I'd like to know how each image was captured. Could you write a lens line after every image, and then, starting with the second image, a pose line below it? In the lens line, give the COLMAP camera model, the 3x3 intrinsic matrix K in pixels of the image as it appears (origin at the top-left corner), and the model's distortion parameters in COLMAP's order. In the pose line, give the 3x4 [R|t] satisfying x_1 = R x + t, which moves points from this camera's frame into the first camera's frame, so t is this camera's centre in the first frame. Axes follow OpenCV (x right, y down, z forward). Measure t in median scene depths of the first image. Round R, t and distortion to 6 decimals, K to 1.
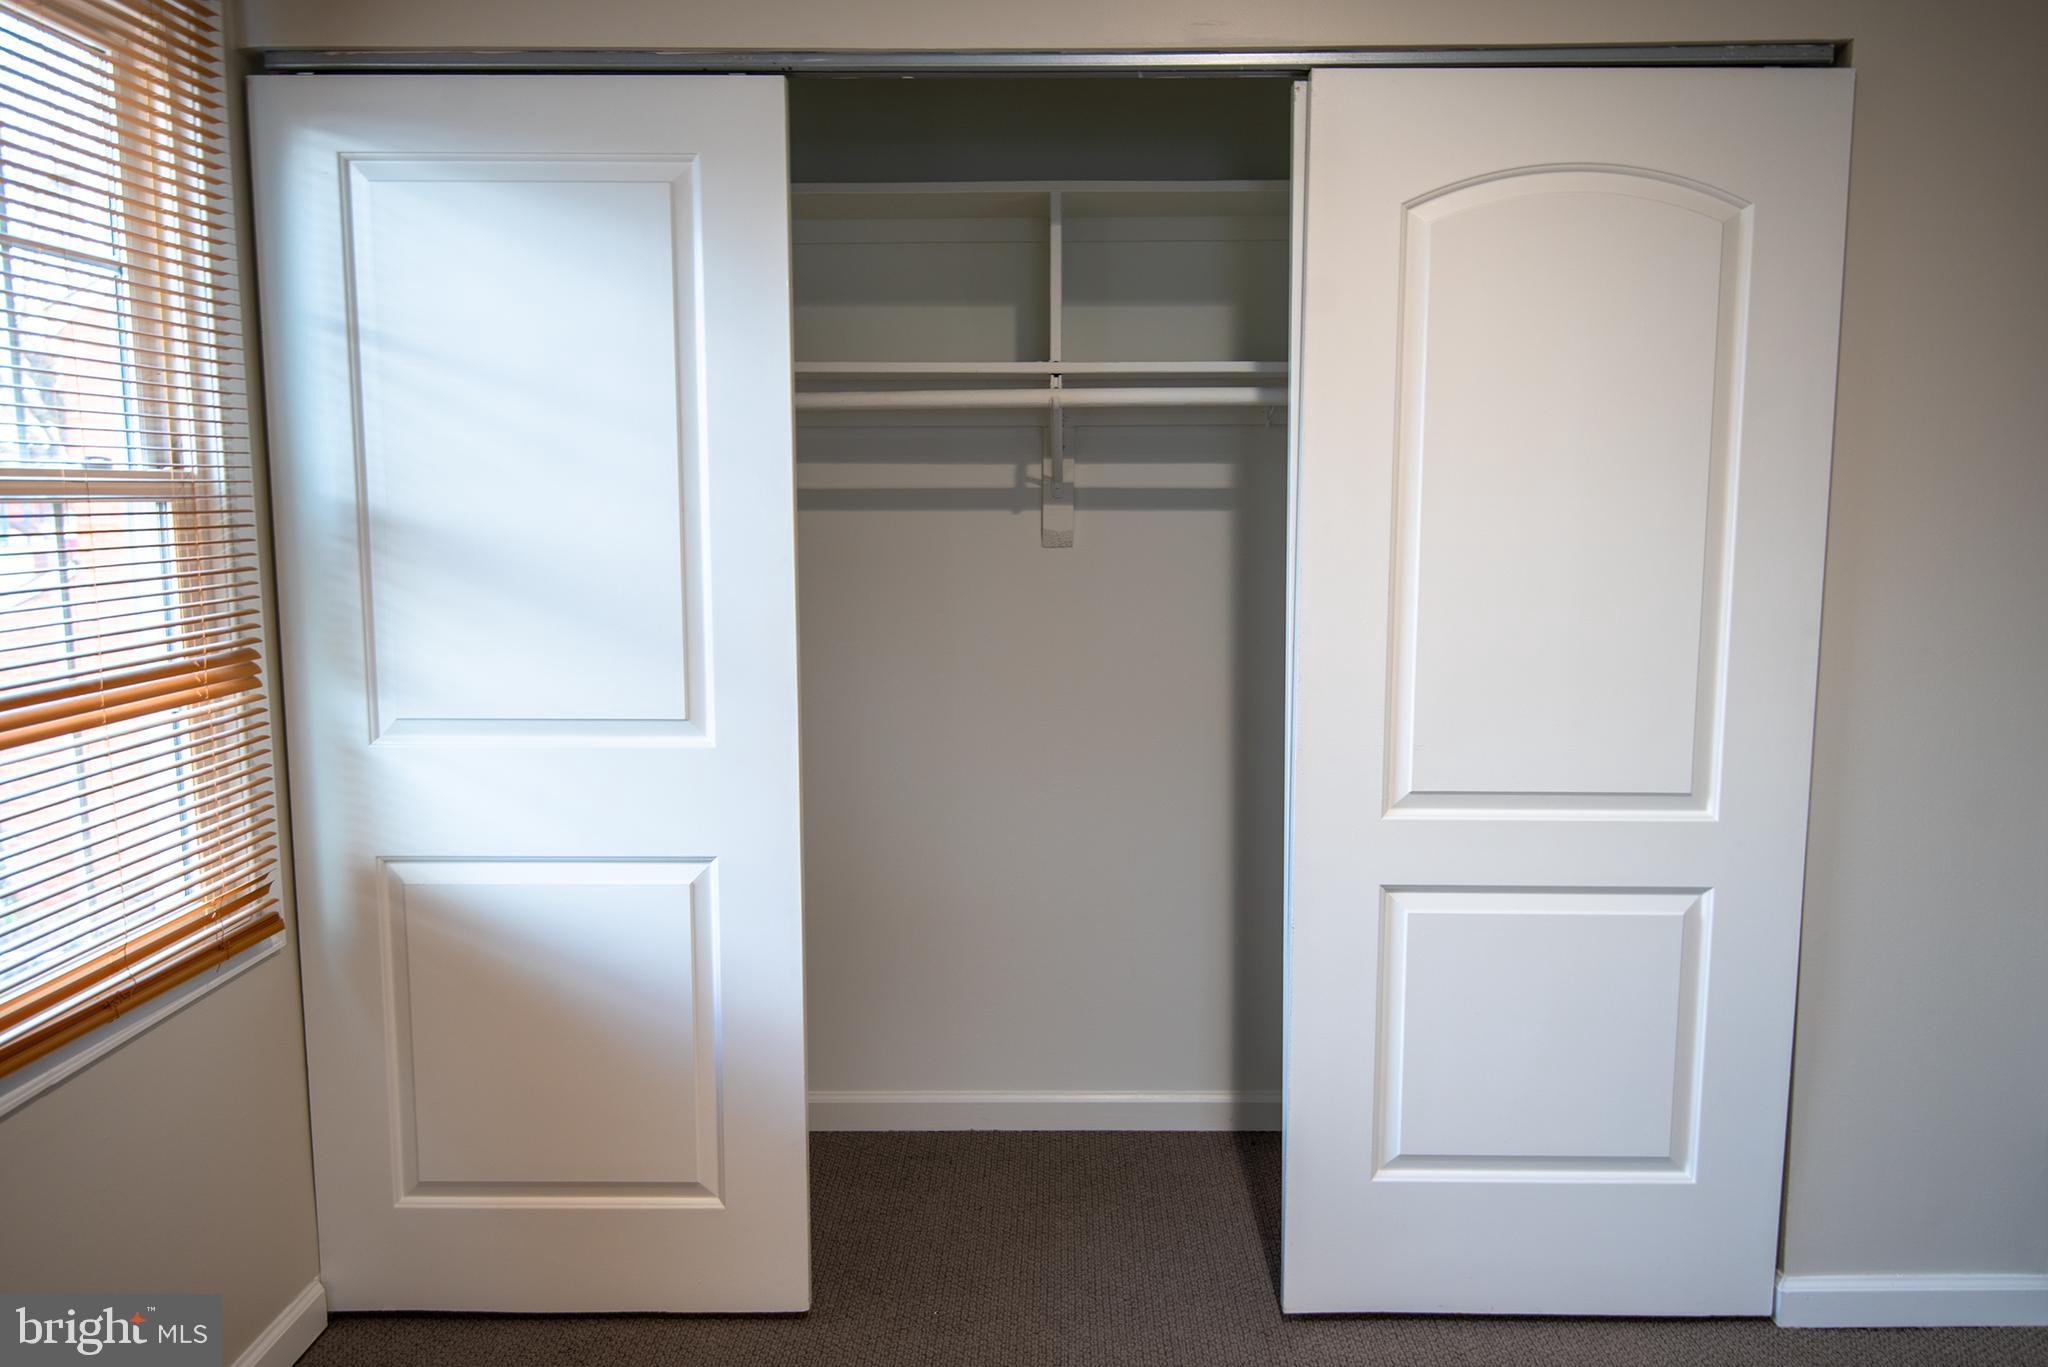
lens RADIAL K [[1401.9, 0, 1052.9], [0, 1401.9, 658.2], [0, 0, 1]] dist [0.010264, -0.009267]
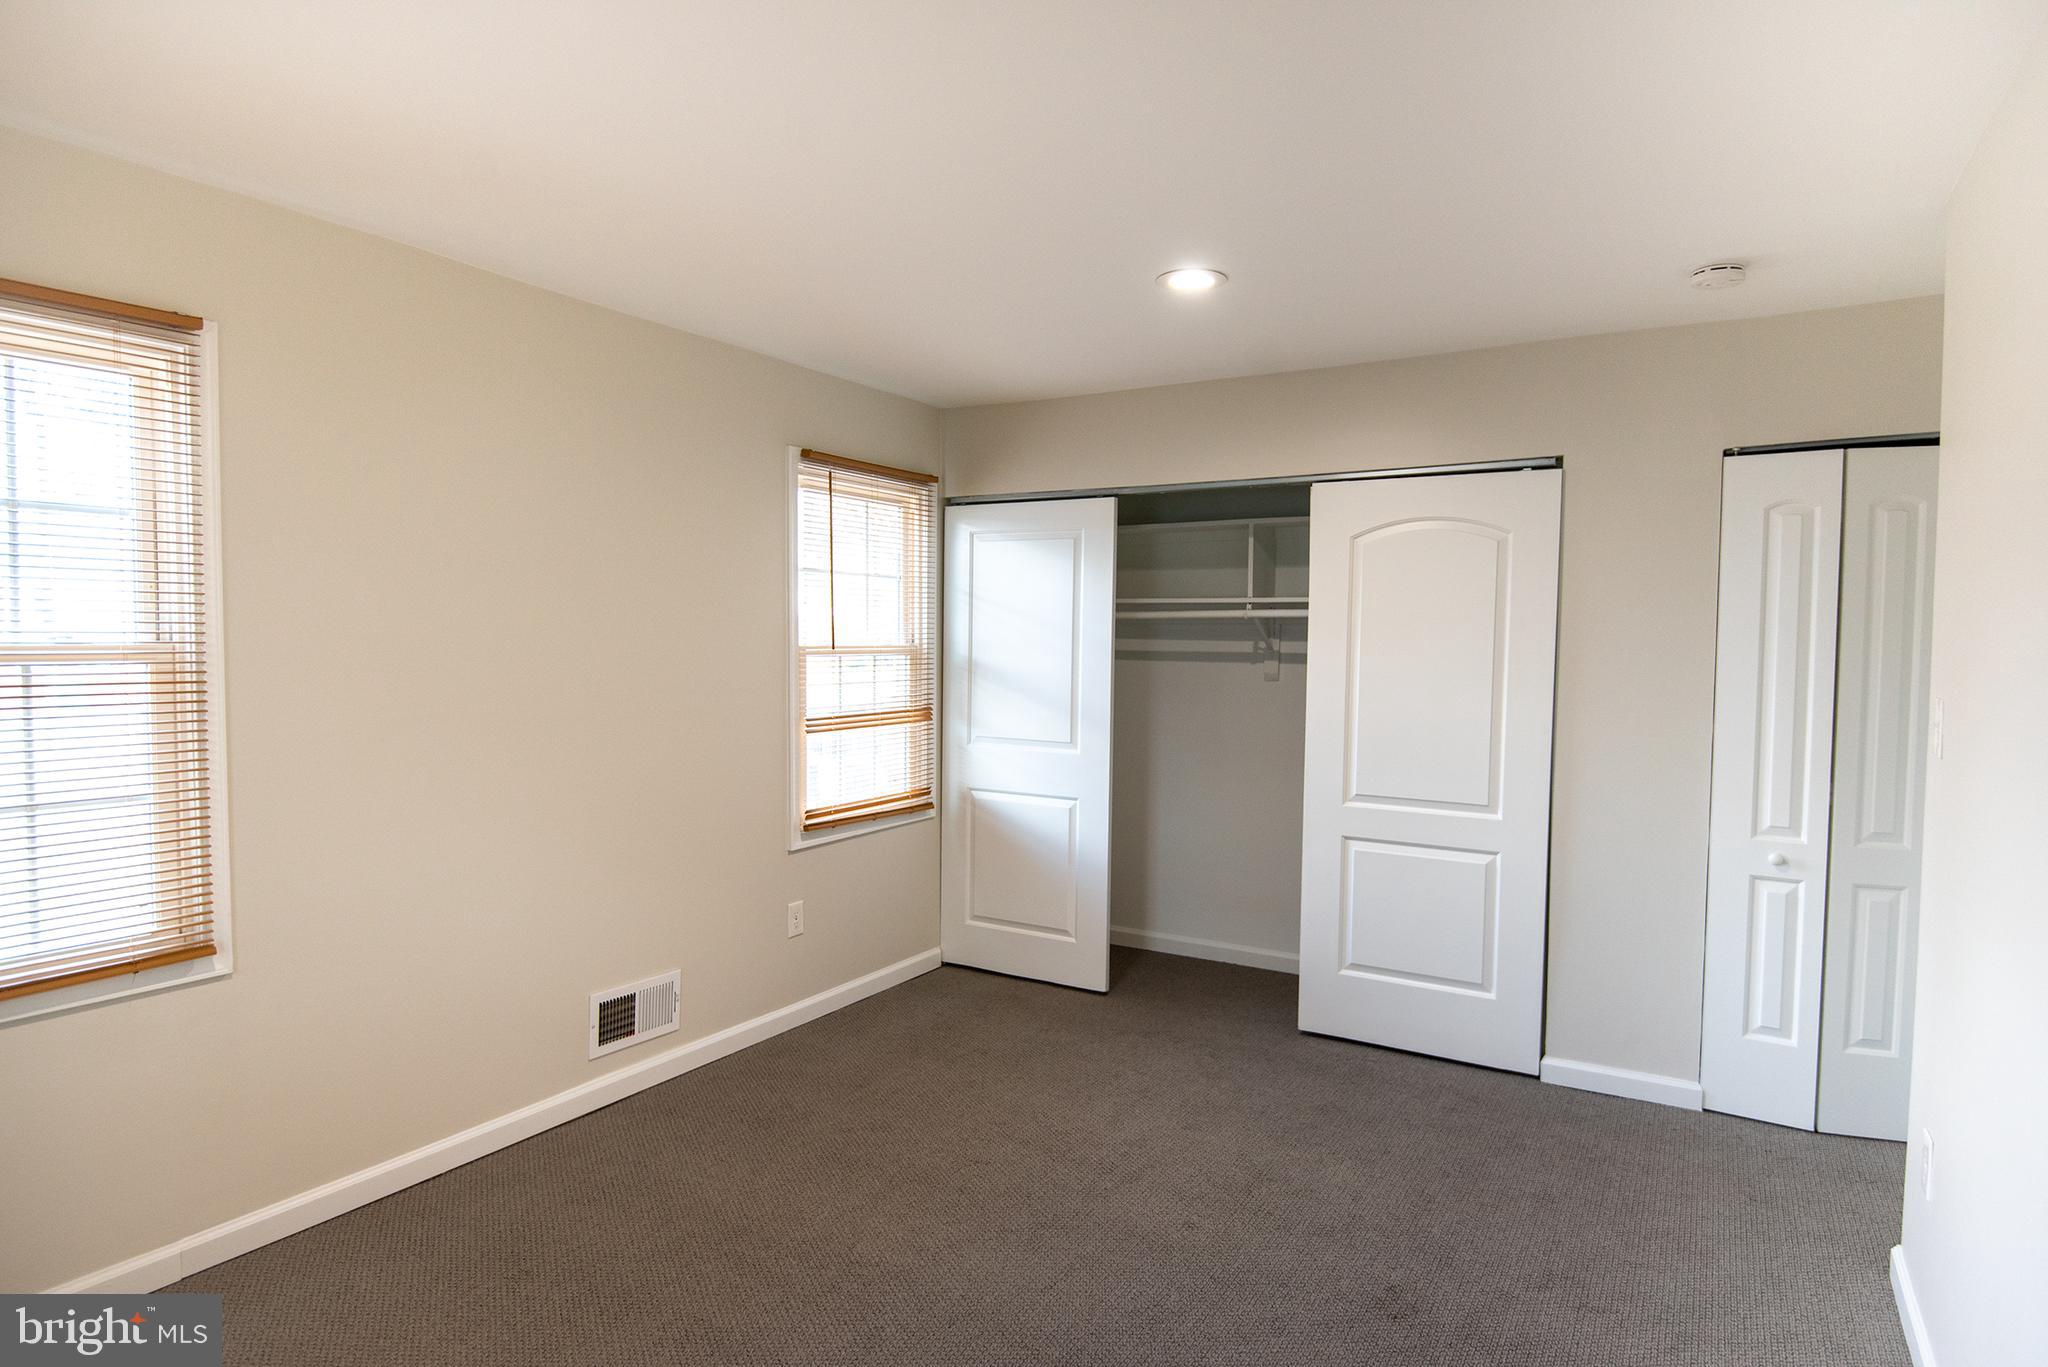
lens RADIAL K [[1186.2, 0, 1023.5], [0, 1186.2, 686.3], [0, 0, 1]] dist [0.019627, 0.000324]
pose [[0.855552, 0.032680, -0.516684, 0.776535], [-0.070768, 0.996020, -0.054184, 0.064479], [0.512857, 0.082922, 0.854460, -0.898874]]
